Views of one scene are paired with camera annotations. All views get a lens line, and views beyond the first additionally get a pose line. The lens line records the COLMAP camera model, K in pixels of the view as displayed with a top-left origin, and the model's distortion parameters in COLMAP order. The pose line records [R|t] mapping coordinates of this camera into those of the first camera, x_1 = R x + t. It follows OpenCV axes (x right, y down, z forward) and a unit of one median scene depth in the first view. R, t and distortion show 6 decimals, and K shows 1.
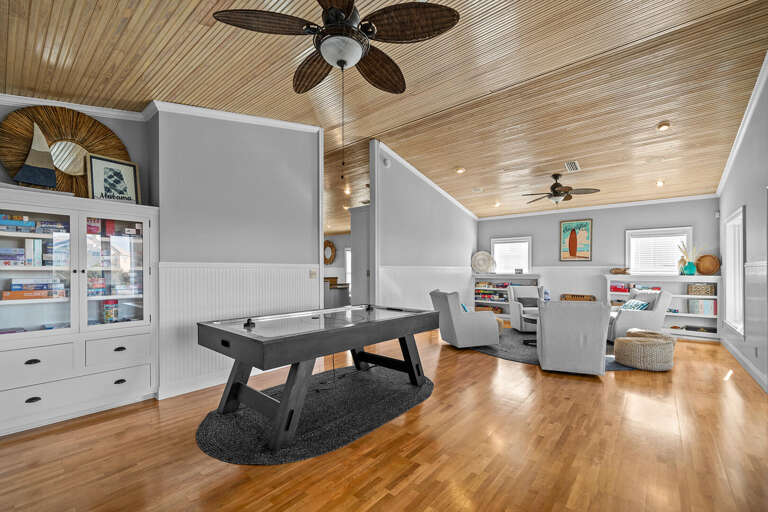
lens RADIAL K [[318.6, 0, 384.6], [0, 318.6, 267.8], [0, 0, 1]] dist [-0.000494, -0.000215]
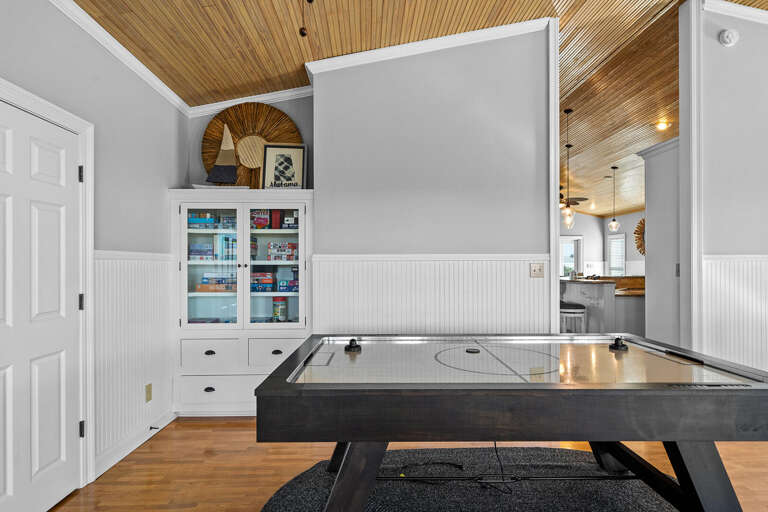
lens RADIAL K [[395.2, 0, 384.8], [0, 395.2, 260.9], [0, 0, 1]] dist [-0.002648, -0.000428]
pose [[0.669782, -0.004158, -0.742546, 0.195395], [0.003749, 0.999991, -0.002218, 0.000621], [0.742548, -0.001298, 0.669791, 0.462434]]
